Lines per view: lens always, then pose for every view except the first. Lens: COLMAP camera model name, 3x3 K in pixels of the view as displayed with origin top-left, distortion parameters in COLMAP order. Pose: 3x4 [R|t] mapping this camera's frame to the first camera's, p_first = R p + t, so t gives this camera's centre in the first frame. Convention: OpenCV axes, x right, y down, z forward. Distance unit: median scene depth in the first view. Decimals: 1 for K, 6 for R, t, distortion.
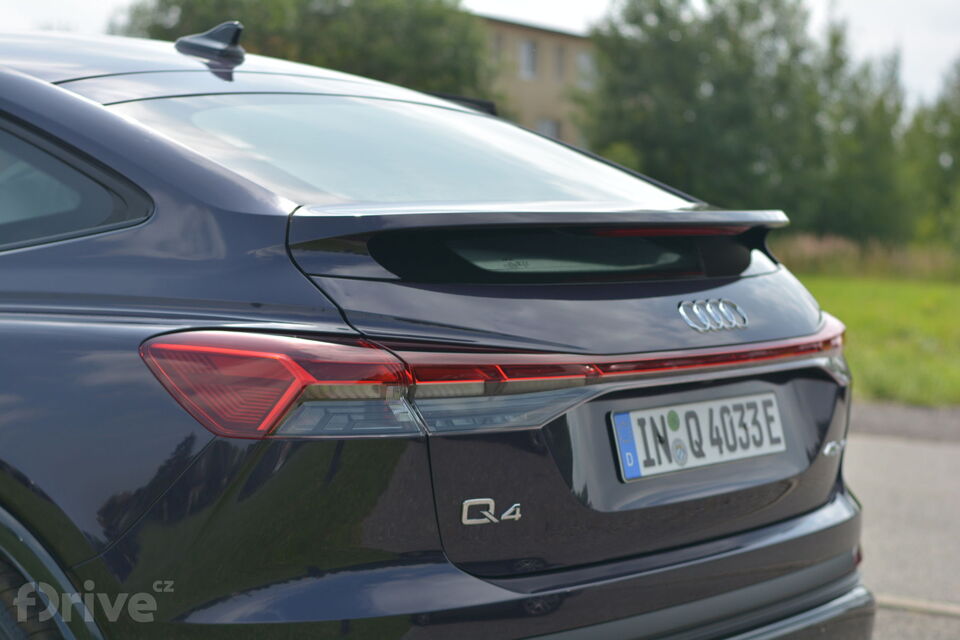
lens RADIAL K [[2075.6, 0, 479.9], [0, 2075.6, 320.1], [0, 0, 1]] dist [0.047645, 0.000000]
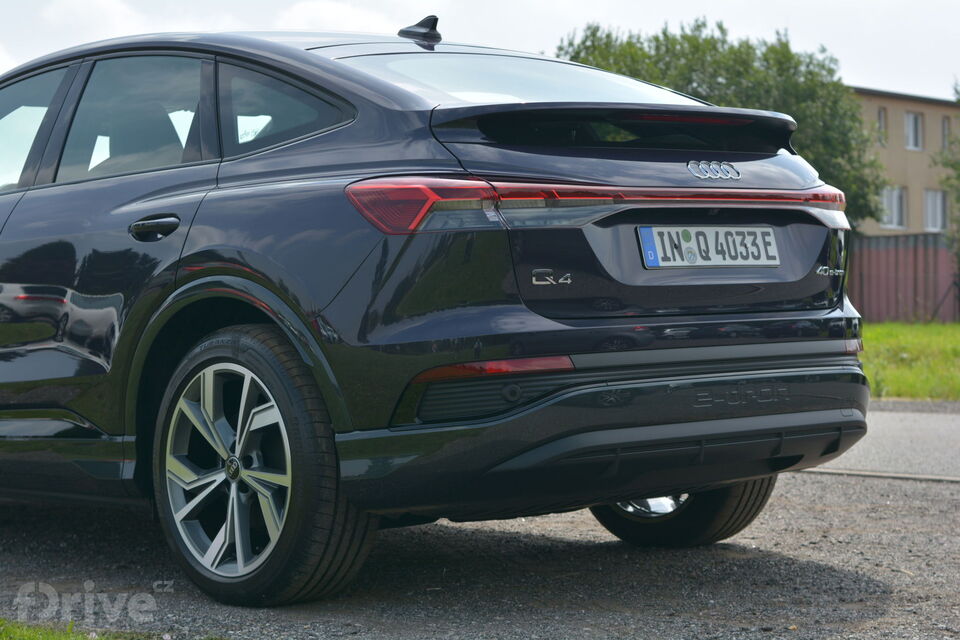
lens RADIAL K [[2075.6, 0, 479.9], [0, 2075.6, 319.8], [0, 0, 1]] dist [0.047645, 0.000000]
pose [[0.982519, -0.032925, -0.183227, 0.224951], [0.025528, 0.998767, -0.042583, 0.174436], [0.184403, 0.037161, 0.982148, -0.565694]]
